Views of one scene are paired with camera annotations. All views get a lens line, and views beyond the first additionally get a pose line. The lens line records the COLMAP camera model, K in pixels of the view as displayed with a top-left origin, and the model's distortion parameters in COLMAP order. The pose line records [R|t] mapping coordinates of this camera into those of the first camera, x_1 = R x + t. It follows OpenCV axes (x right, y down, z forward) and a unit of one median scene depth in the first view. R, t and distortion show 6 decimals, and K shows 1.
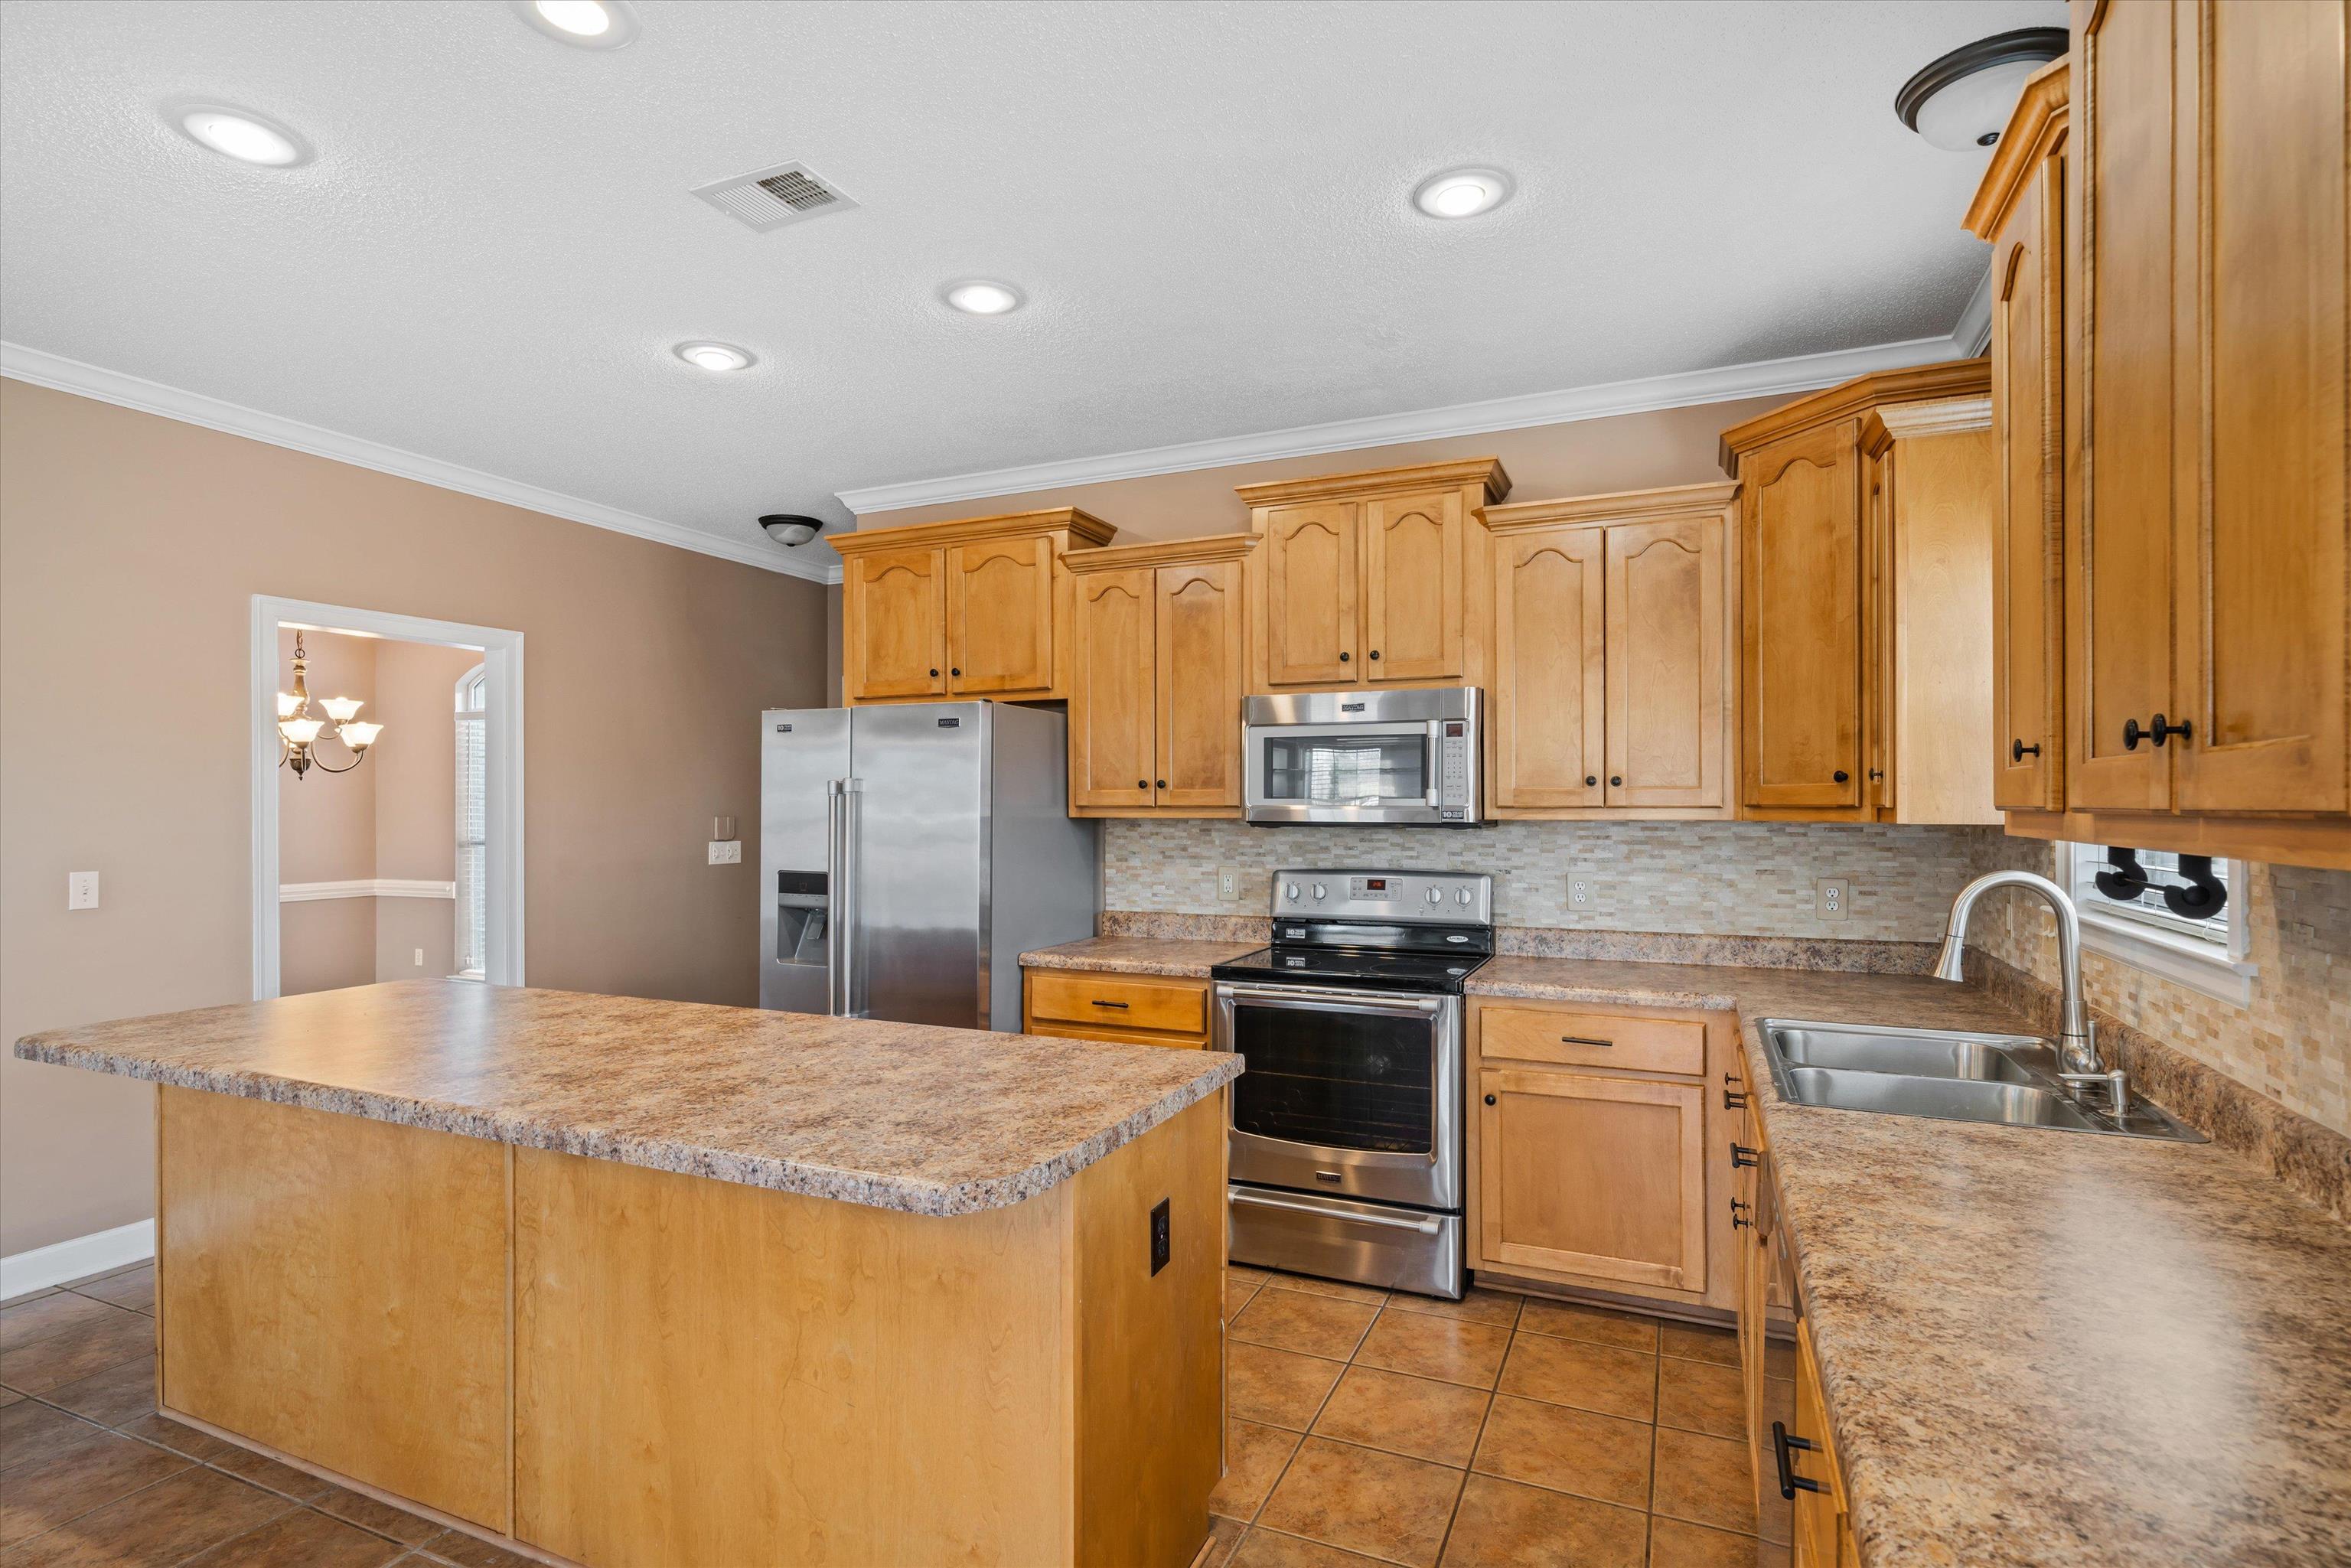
lens RADIAL K [[1156.9, 0, 1175.7], [0, 1156.9, 796.8], [0, 0, 1]] dist [-0.001057, -0.000008]
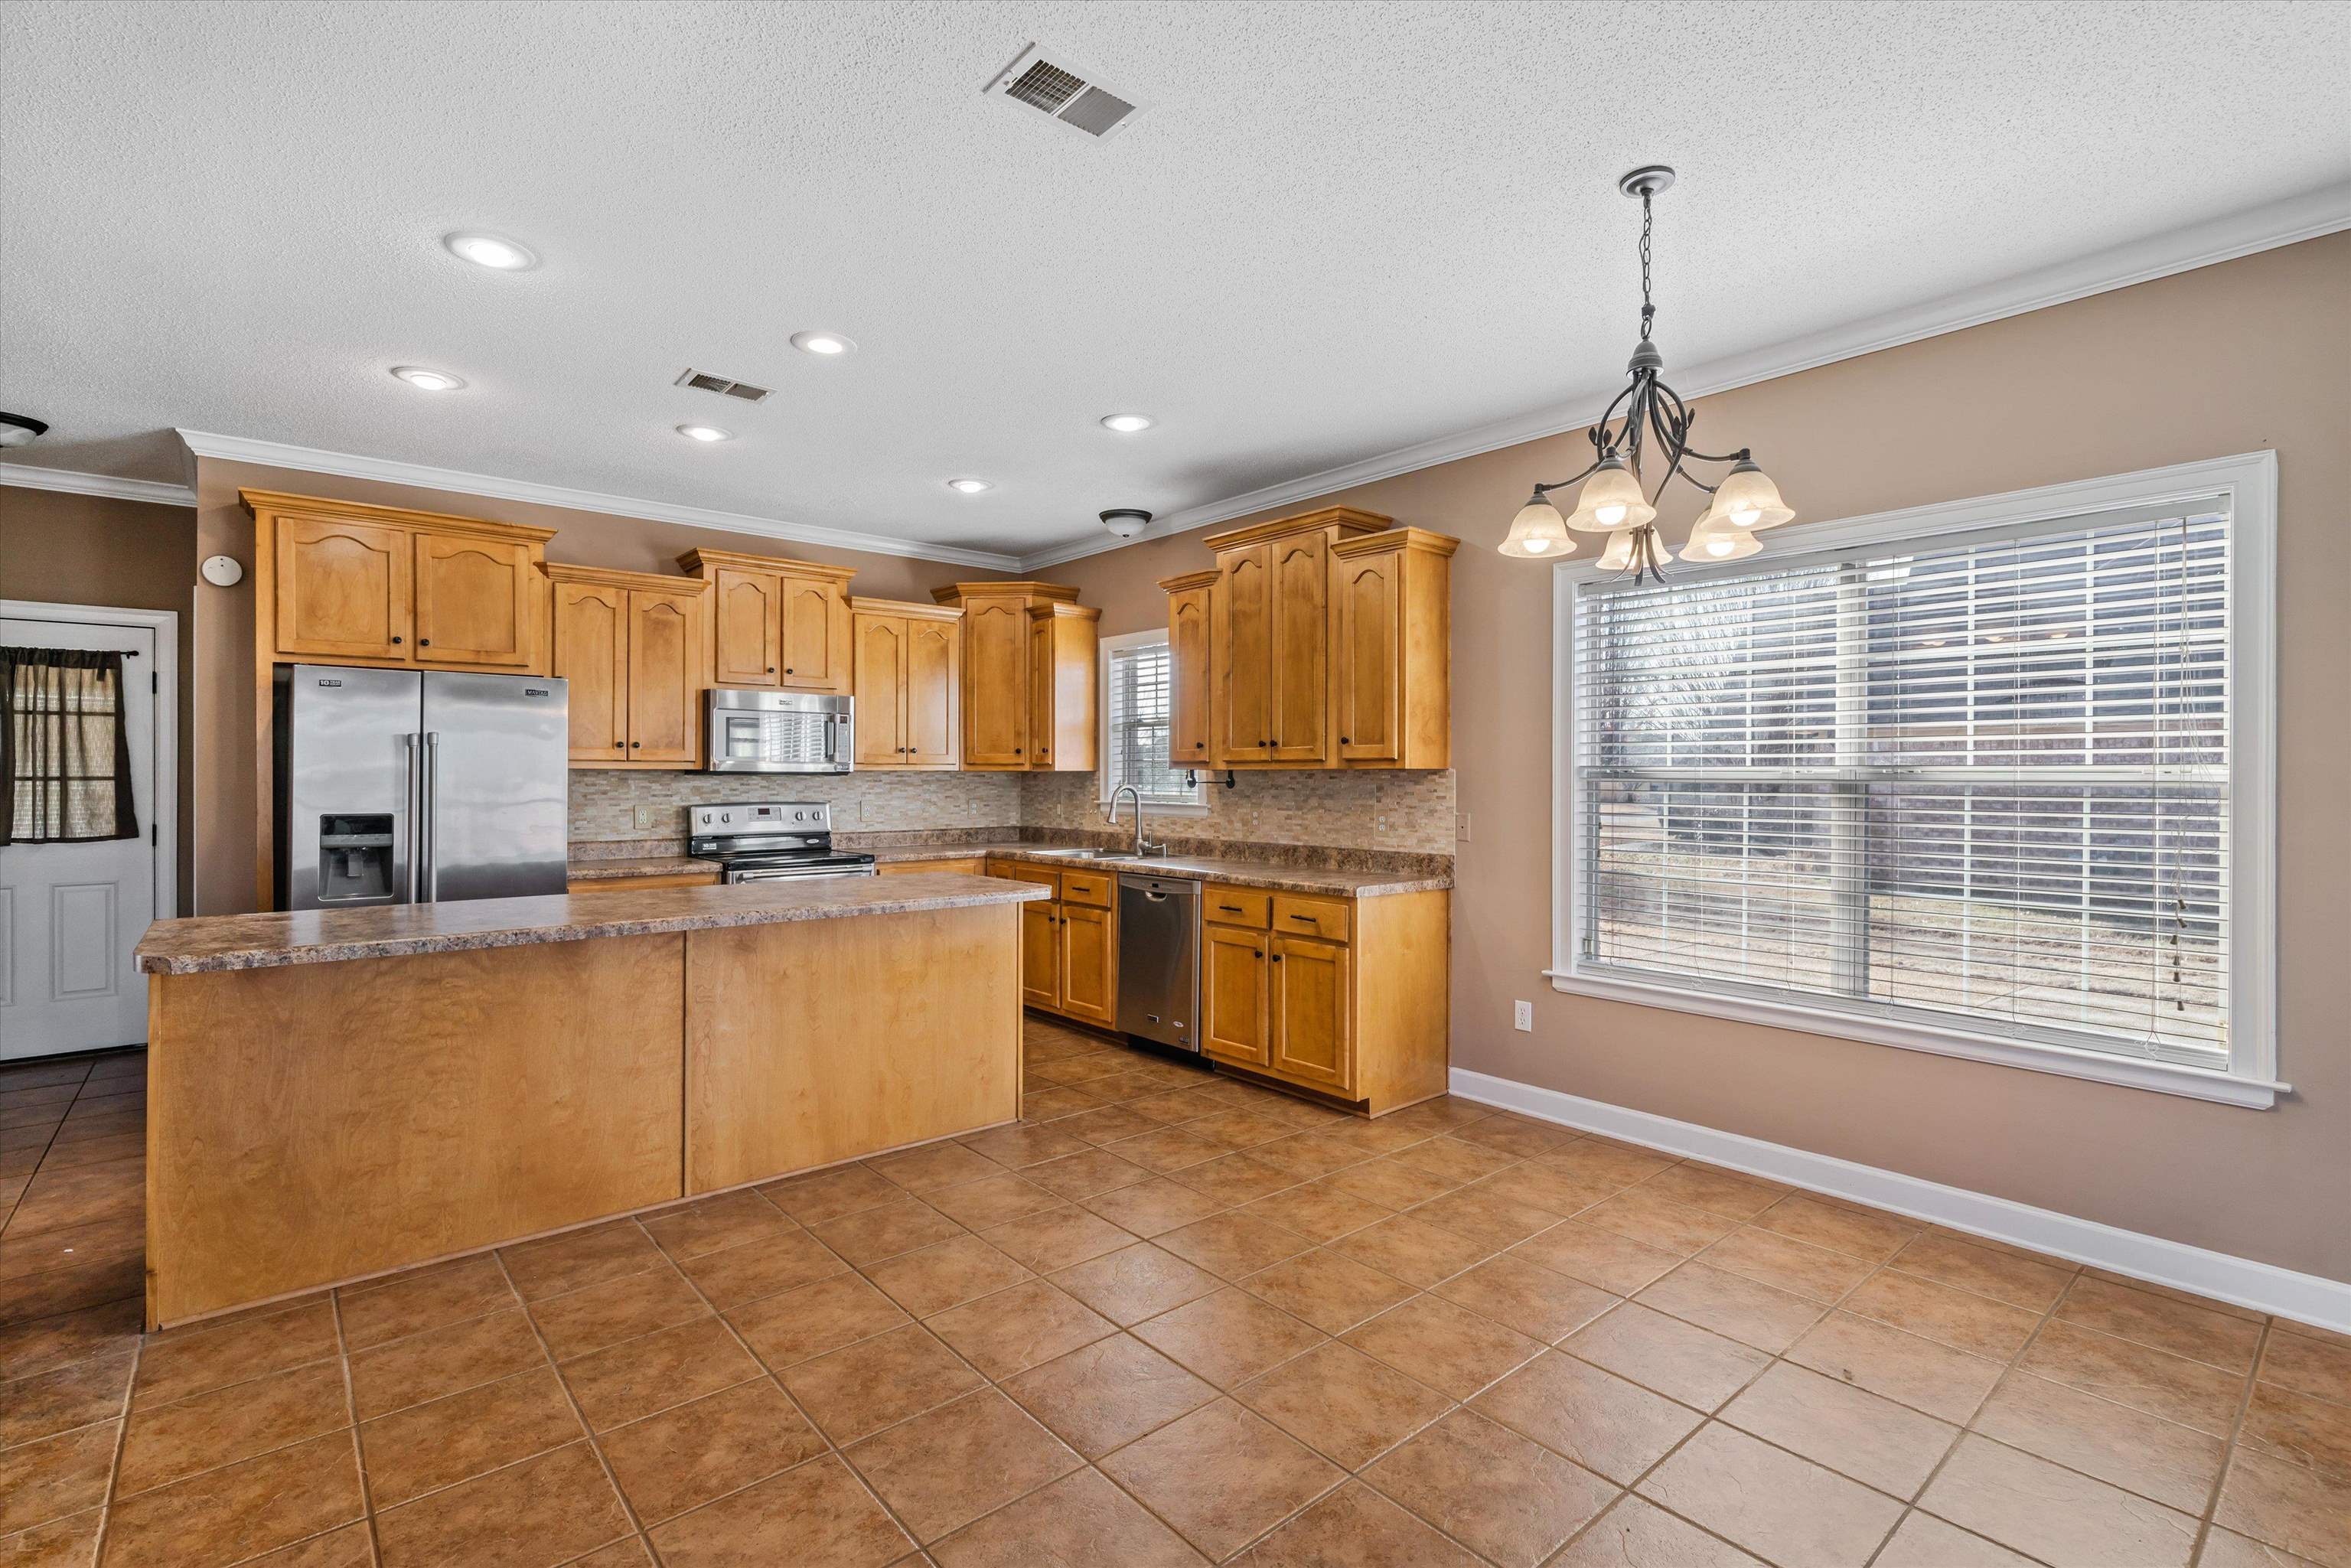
lens RADIAL K [[1079.7, 0, 1172.1], [0, 1079.7, 772.2], [0, 0, 1]] dist [0.001446, 0.000166]
pose [[0.431100, 0.005833, 0.902285, -1.007217], [-0.006469, 0.999973, -0.003374, 0.024682], [-0.902281, -0.004382, 0.431127, -0.168532]]
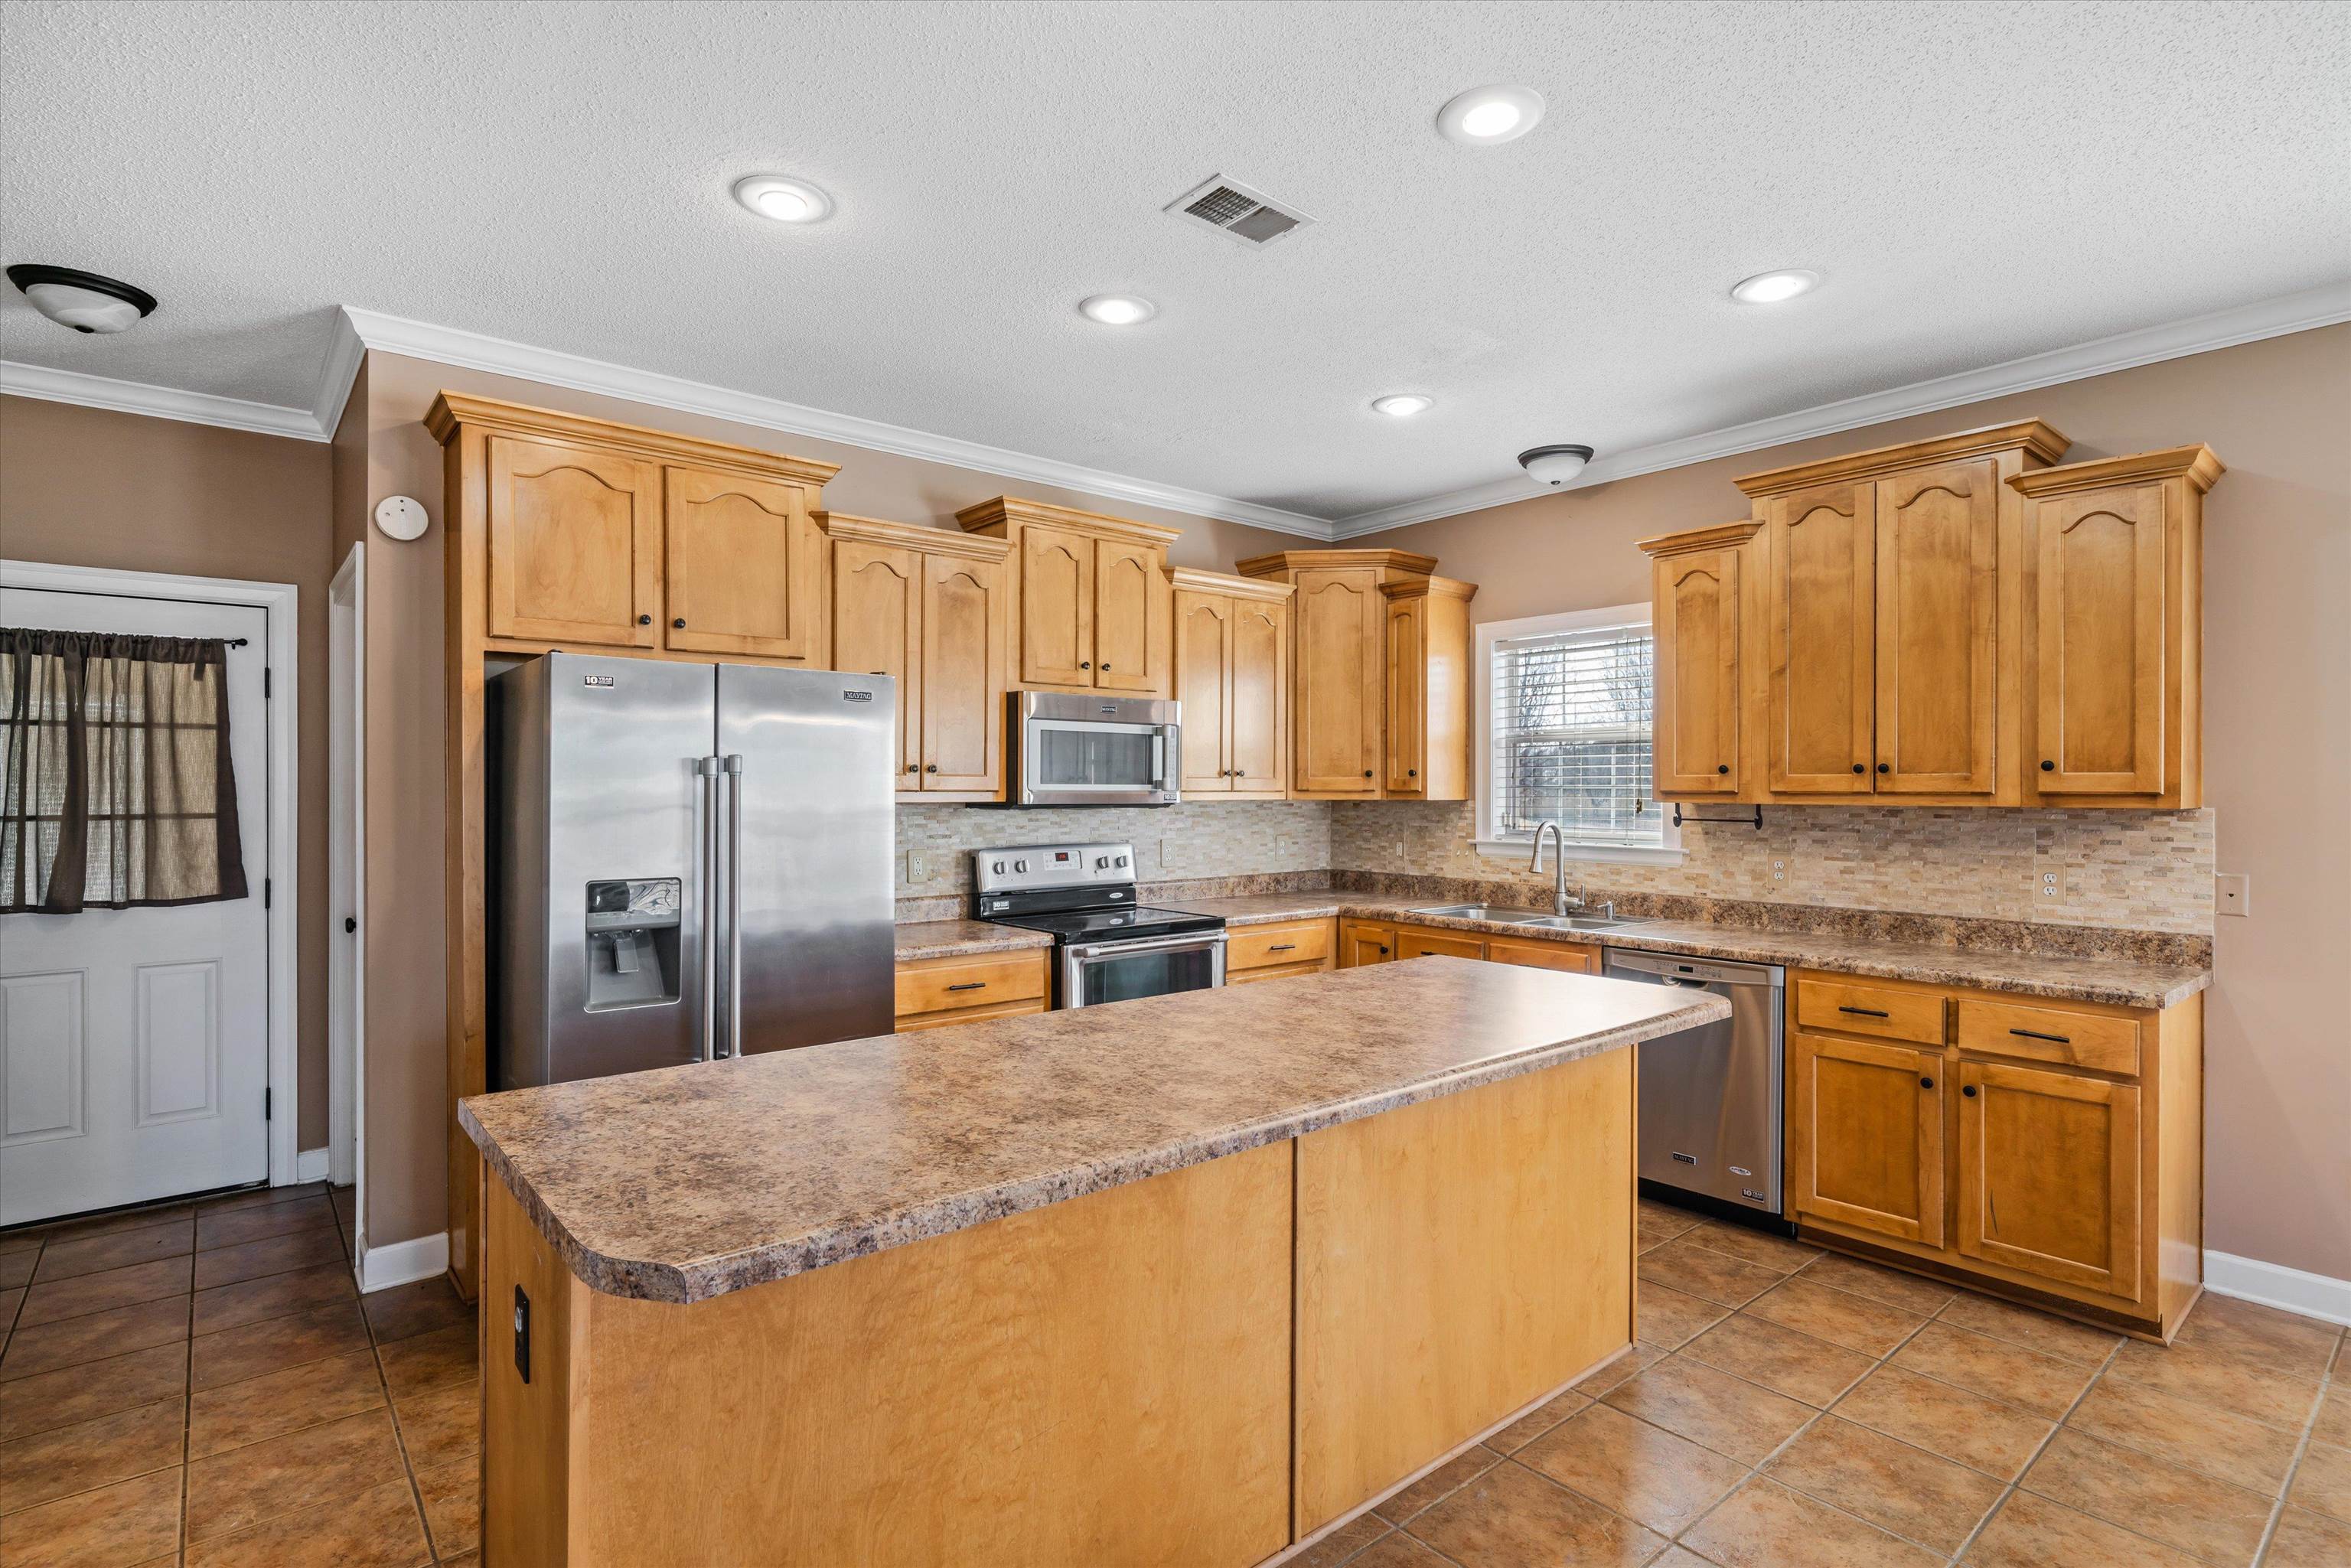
lens RADIAL K [[1152.7, 0, 1175.5], [0, 1152.7, 784.0], [0, 0, 1]] dist [0.000749, 0.000484]
pose [[0.440128, 0.005297, 0.897919, -0.904857], [-0.006580, 0.999975, -0.002674, 0.003944], [-0.897911, -0.004731, 0.440152, 0.403804]]
